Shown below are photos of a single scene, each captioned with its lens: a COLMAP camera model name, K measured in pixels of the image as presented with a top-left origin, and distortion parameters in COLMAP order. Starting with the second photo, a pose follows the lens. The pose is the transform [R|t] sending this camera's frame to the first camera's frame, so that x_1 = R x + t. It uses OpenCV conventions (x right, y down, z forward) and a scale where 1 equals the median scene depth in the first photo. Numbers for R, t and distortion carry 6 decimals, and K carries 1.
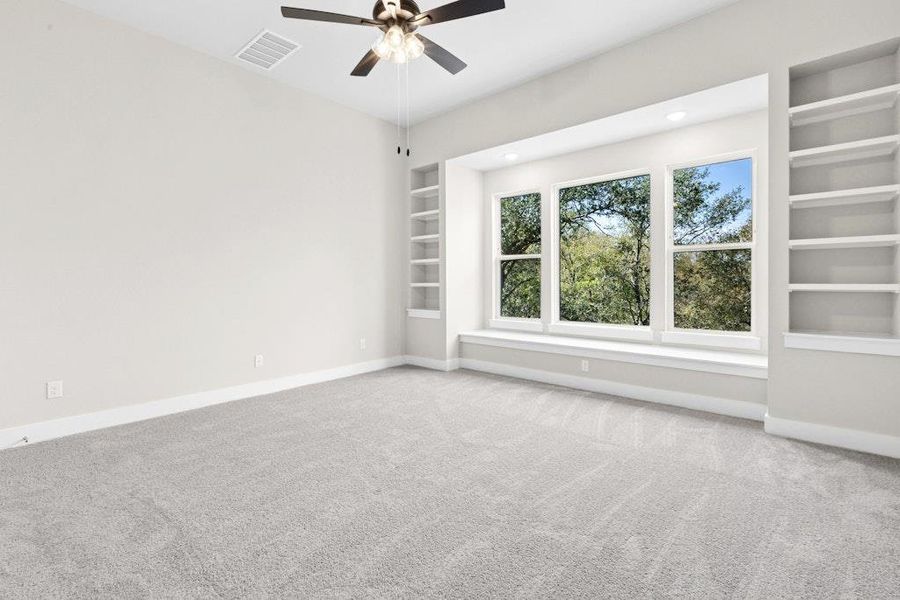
lens RADIAL K [[407.6, 0, 448.8], [0, 407.6, 281.2], [0, 0, 1]] dist [-0.000143, -0.000212]
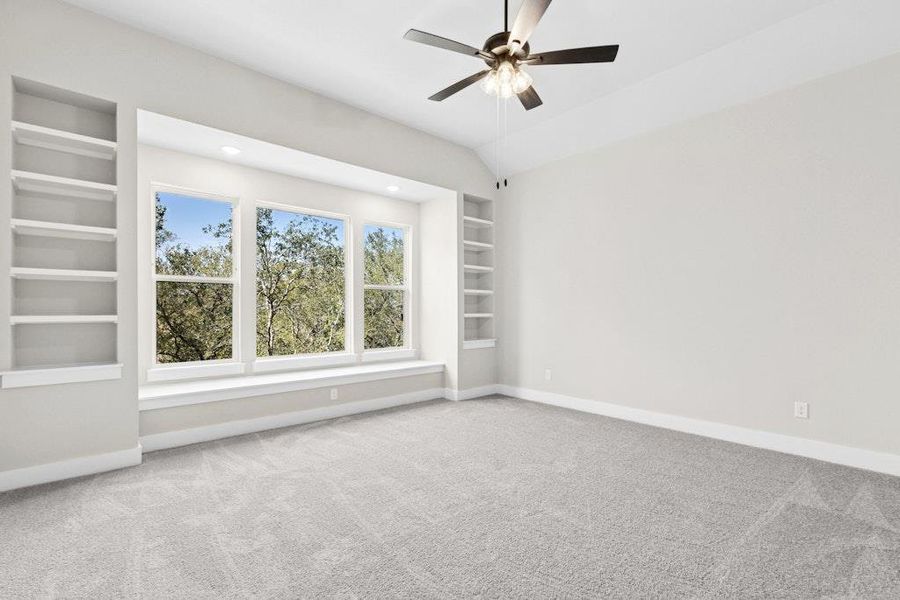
lens RADIAL K [[416.1, 0, 447.8], [0, 416.1, 304.6], [0, 0, 1]] dist [-0.001519, -0.000139]
pose [[0.115165, 0.018842, 0.993168, -0.688194], [0.000762, 0.999818, -0.019057, 0.001026], [-0.993346, 0.002951, 0.115129, 0.599517]]
